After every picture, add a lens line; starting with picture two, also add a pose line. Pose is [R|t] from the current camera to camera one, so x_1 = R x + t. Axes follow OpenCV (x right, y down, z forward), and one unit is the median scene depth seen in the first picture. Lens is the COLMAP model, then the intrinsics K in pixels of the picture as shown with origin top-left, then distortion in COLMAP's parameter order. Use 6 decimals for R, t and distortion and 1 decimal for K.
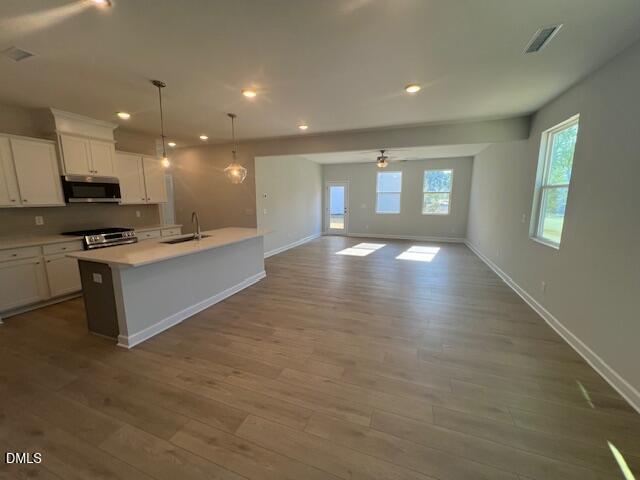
lens RADIAL K [[254.7, 0, 320.0], [0, 254.7, 240.0], [0, 0, 1]] dist [0.001179, 0.000062]
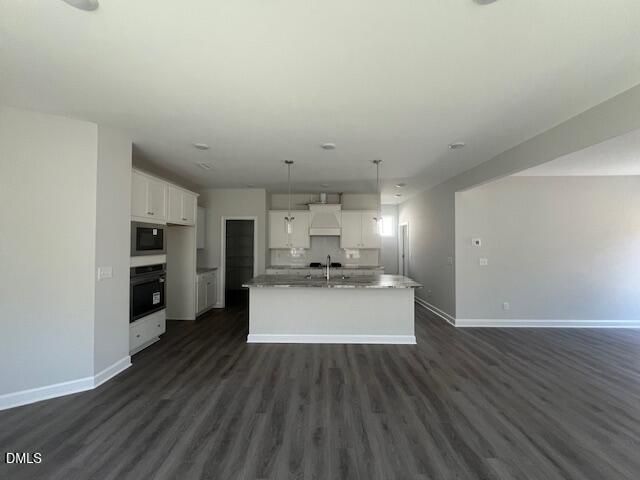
lens RADIAL K [[254.7, 0, 320.0], [0, 254.7, 240.0], [0, 0, 1]] dist [0.001179, 0.000062]
pose [[0.338935, -0.006389, -0.940788, 0.536086], [-0.157984, 0.985391, -0.063608, -0.093856], [0.927450, 0.170189, 0.332974, 0.527629]]
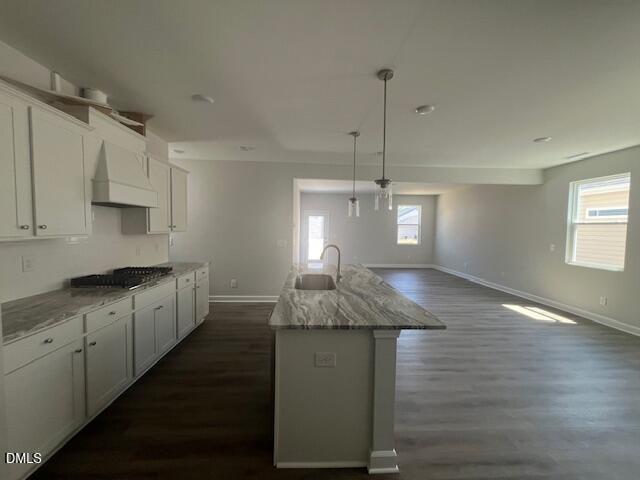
lens RADIAL K [[254.7, 0, 320.0], [0, 254.7, 240.0], [0, 0, 1]] dist [0.001179, 0.000062]
pose [[0.923153, -0.002362, 0.384425, -0.759085], [0.046108, 0.993443, -0.104621, -0.045595], [-0.381657, 0.114306, 0.917209, 0.294517]]
